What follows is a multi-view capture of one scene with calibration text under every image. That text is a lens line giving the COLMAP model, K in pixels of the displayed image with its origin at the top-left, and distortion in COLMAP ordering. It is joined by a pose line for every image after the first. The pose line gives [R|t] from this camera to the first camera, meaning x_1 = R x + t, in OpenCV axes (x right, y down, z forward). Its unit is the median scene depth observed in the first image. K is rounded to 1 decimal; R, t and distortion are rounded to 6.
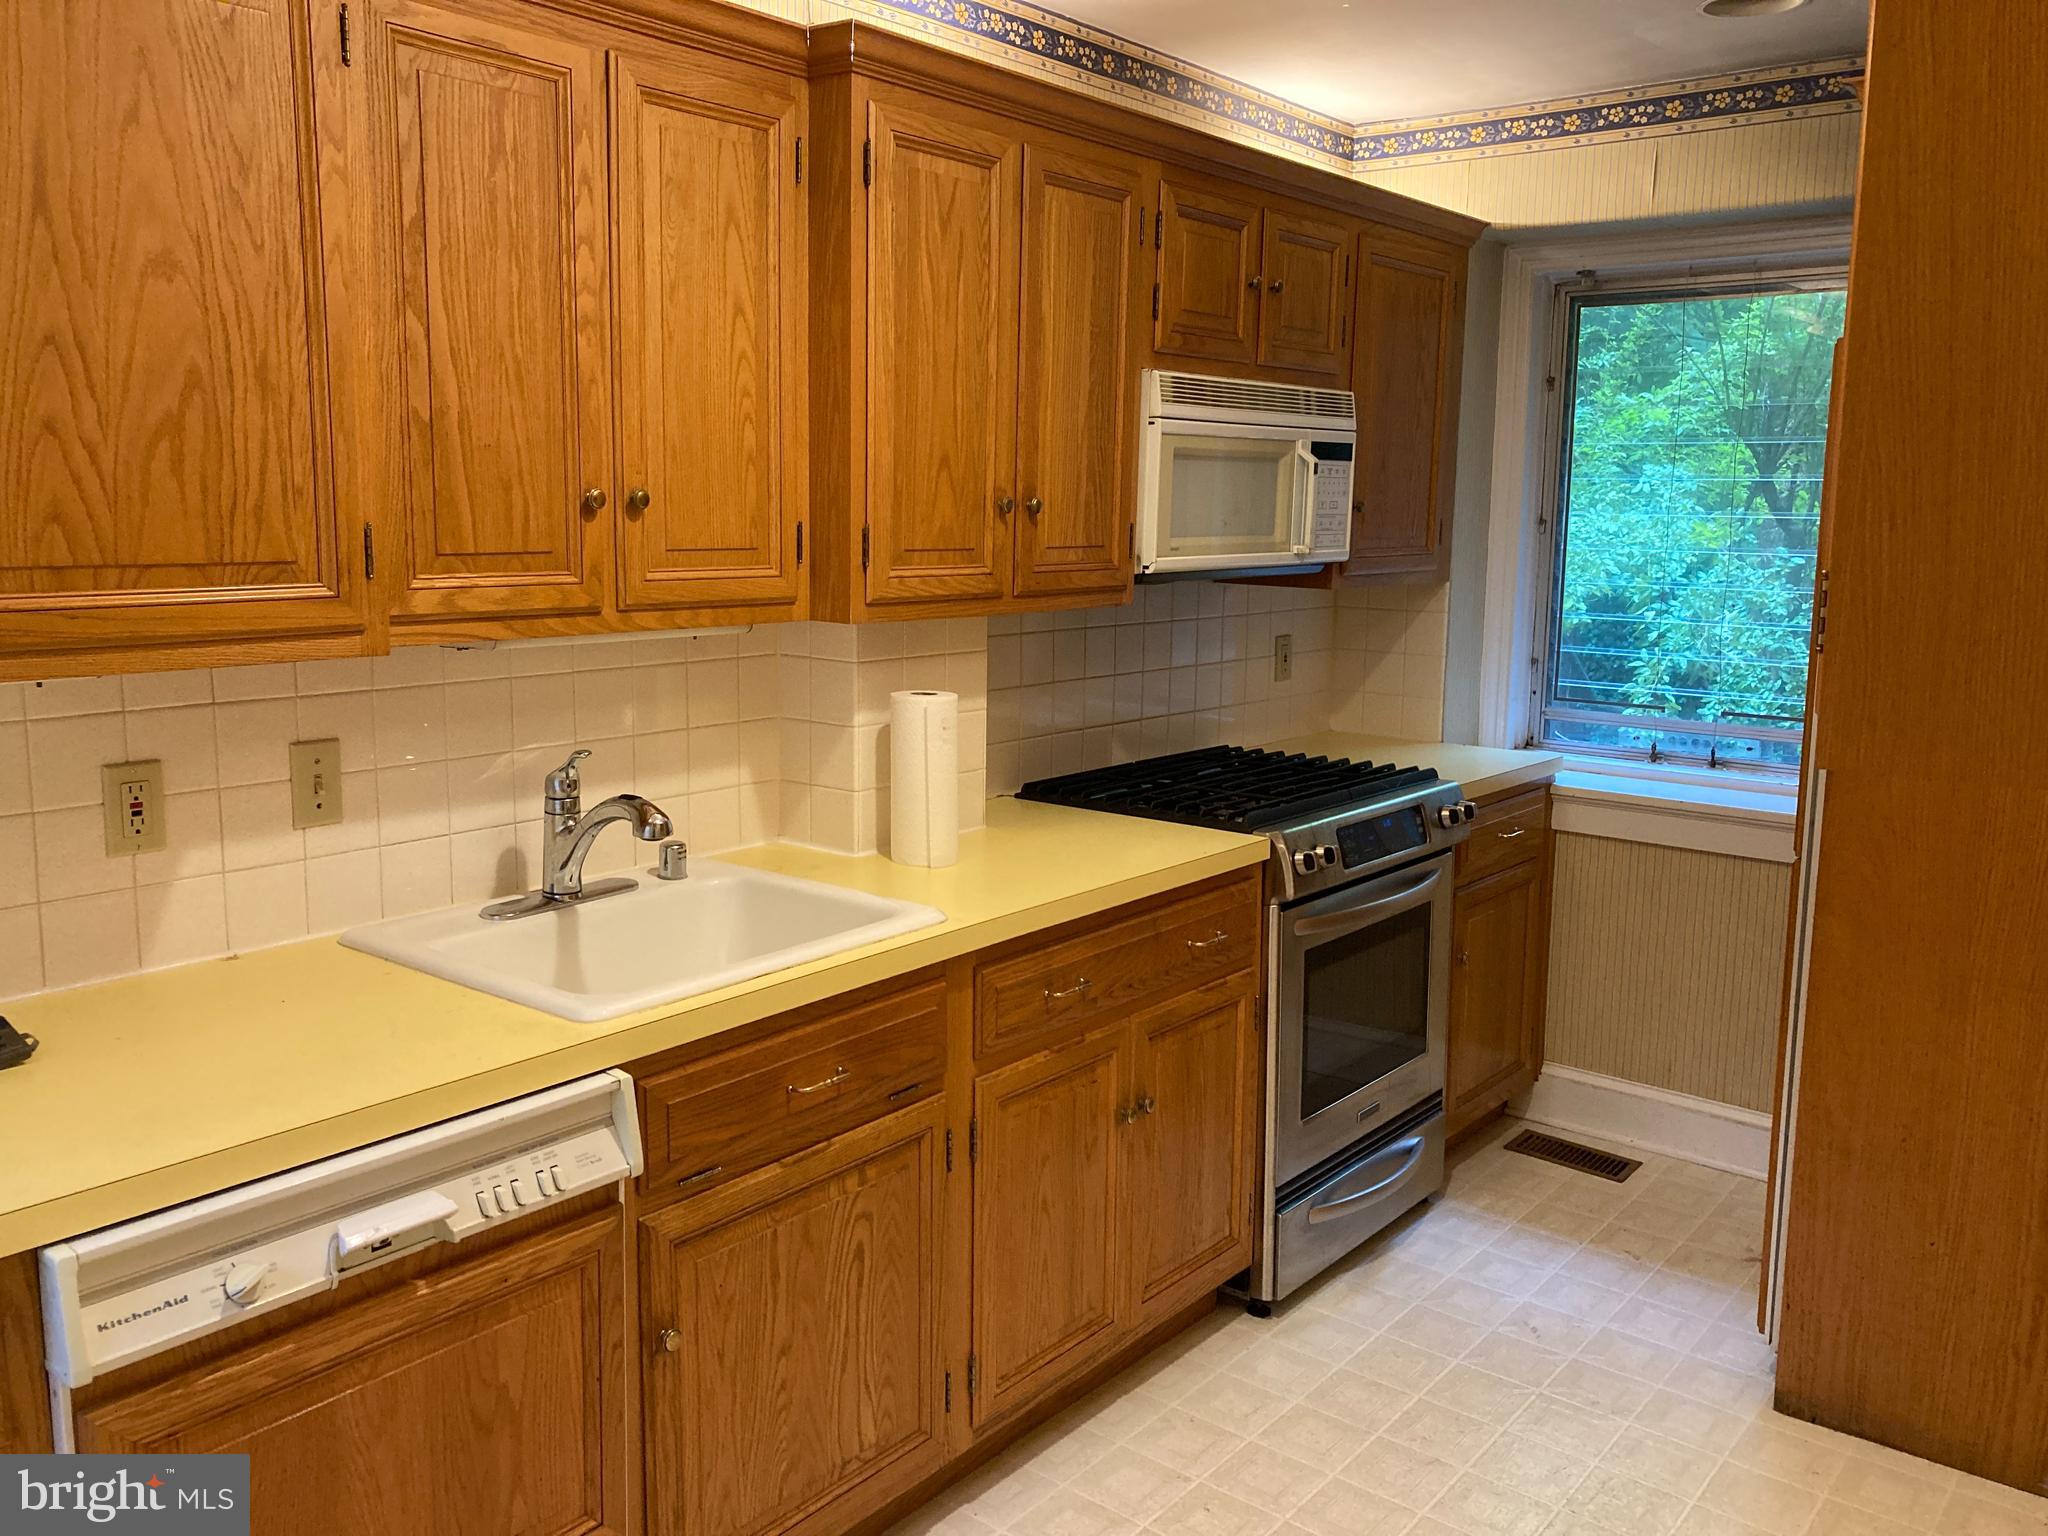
lens RADIAL K [[1714.4, 0, 1025.5], [0, 1714.4, 735.3], [0, 0, 1]] dist [0.086814, -0.004202]
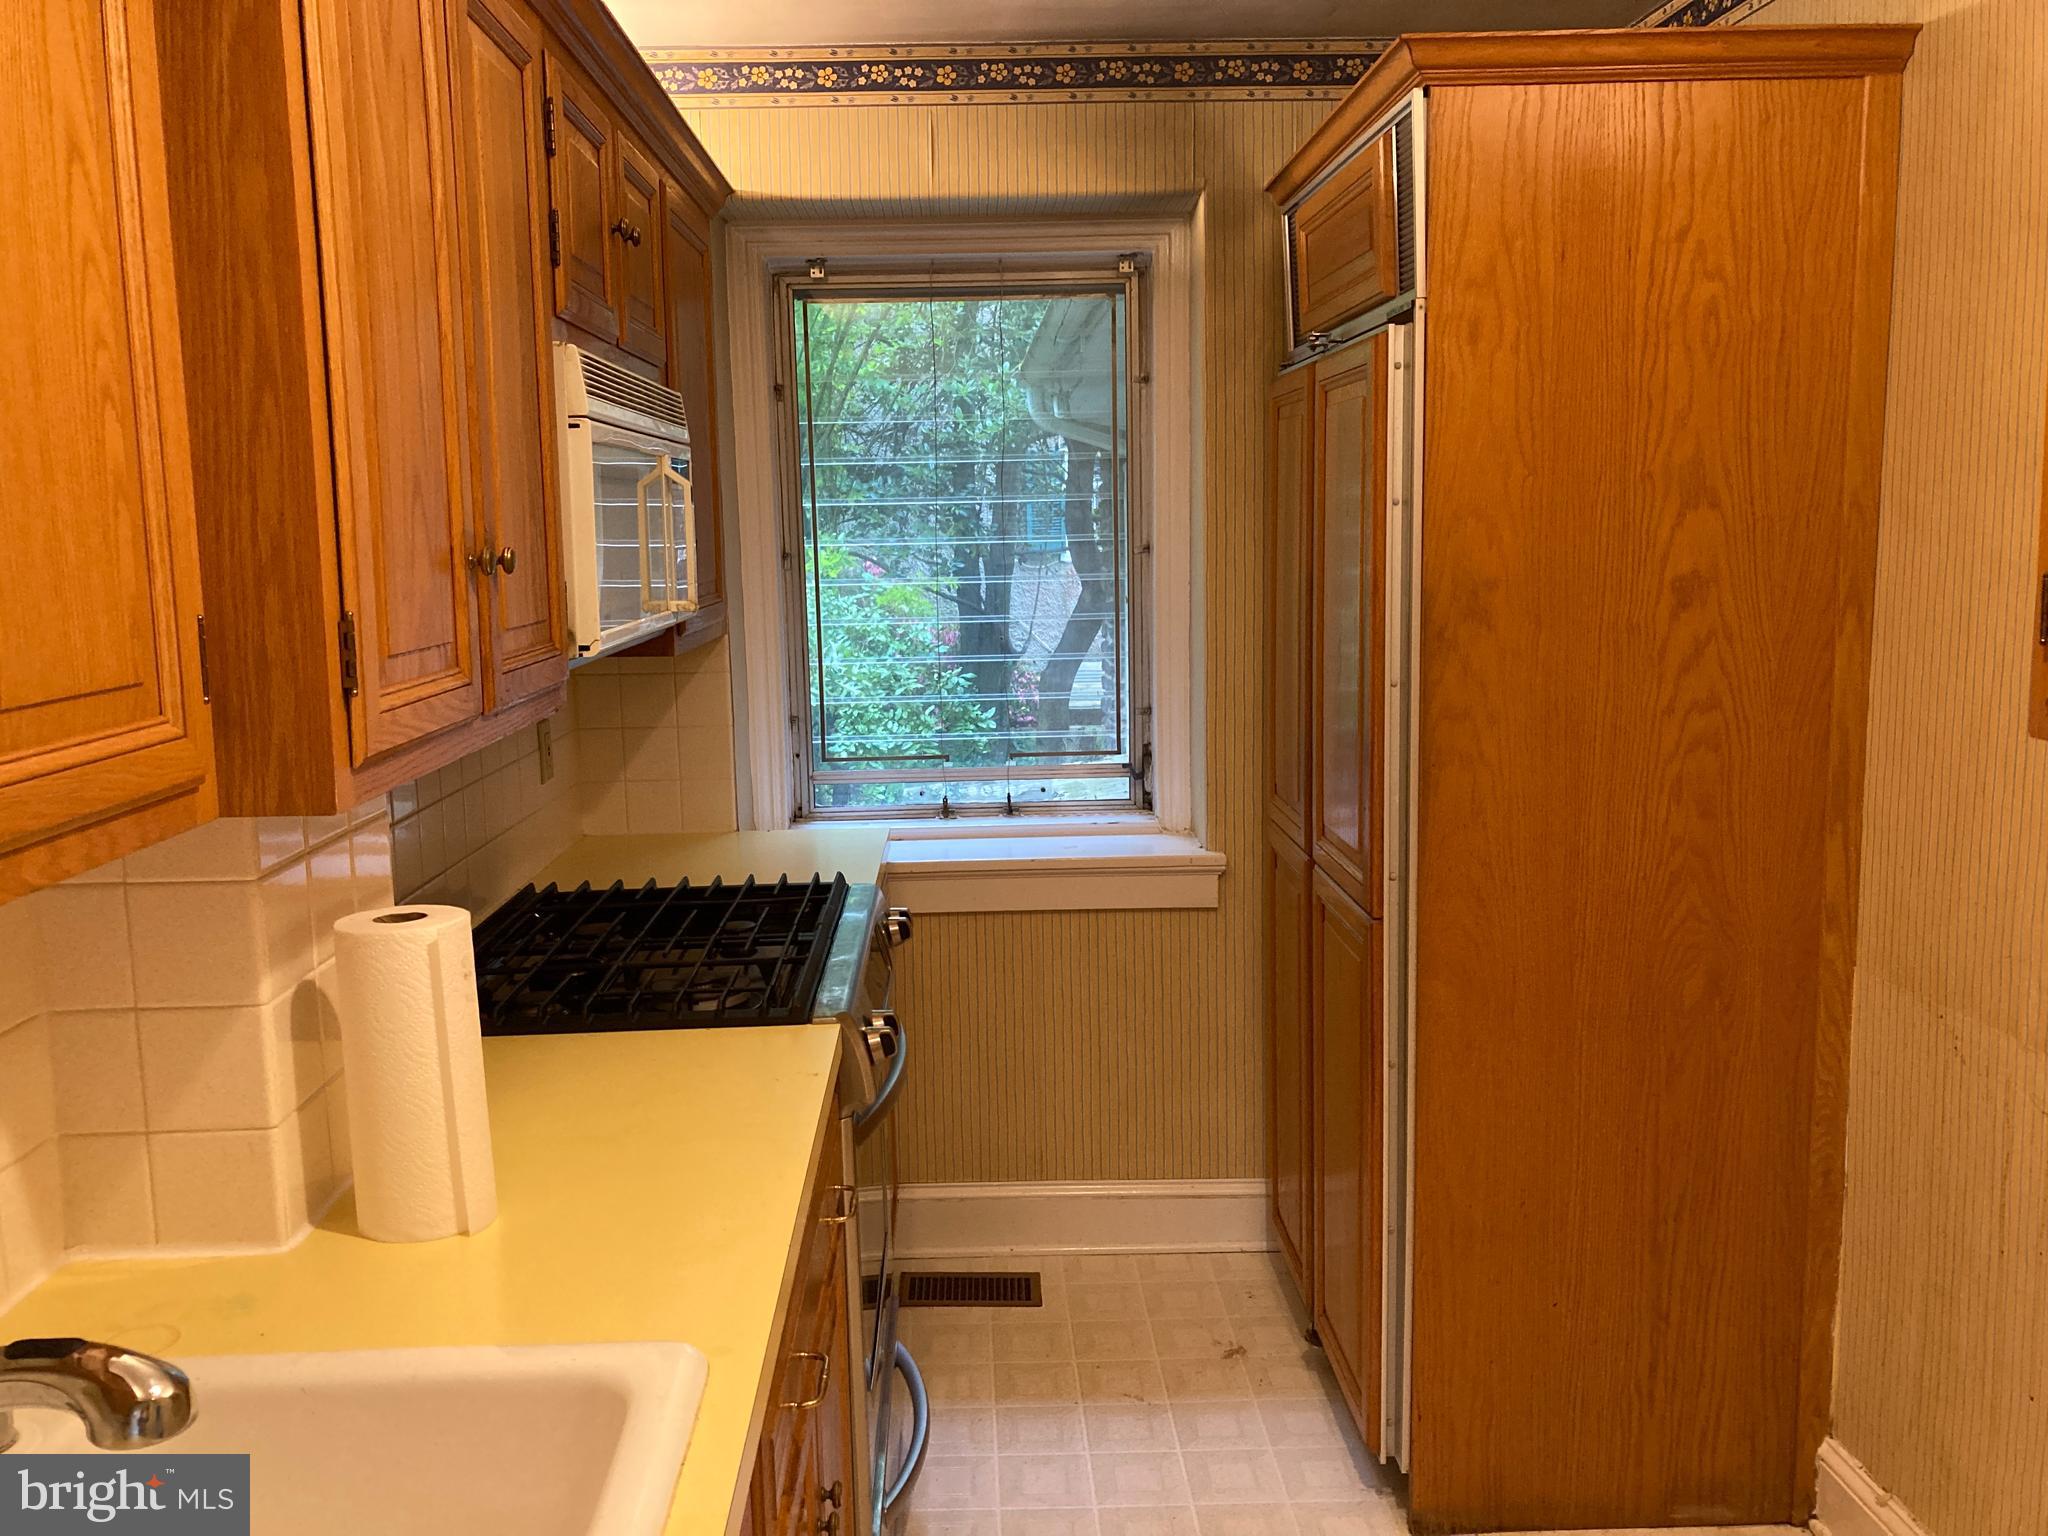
lens RADIAL K [[1706.2, 0, 1006.3], [0, 1706.2, 750.7], [0, 0, 1]] dist [0.034975, 0.003576]
pose [[0.769541, -0.120105, 0.627201, -0.183455], [0.124630, 0.991515, 0.036955, -0.054701], [-0.626318, 0.049730, 0.777980, 0.344631]]
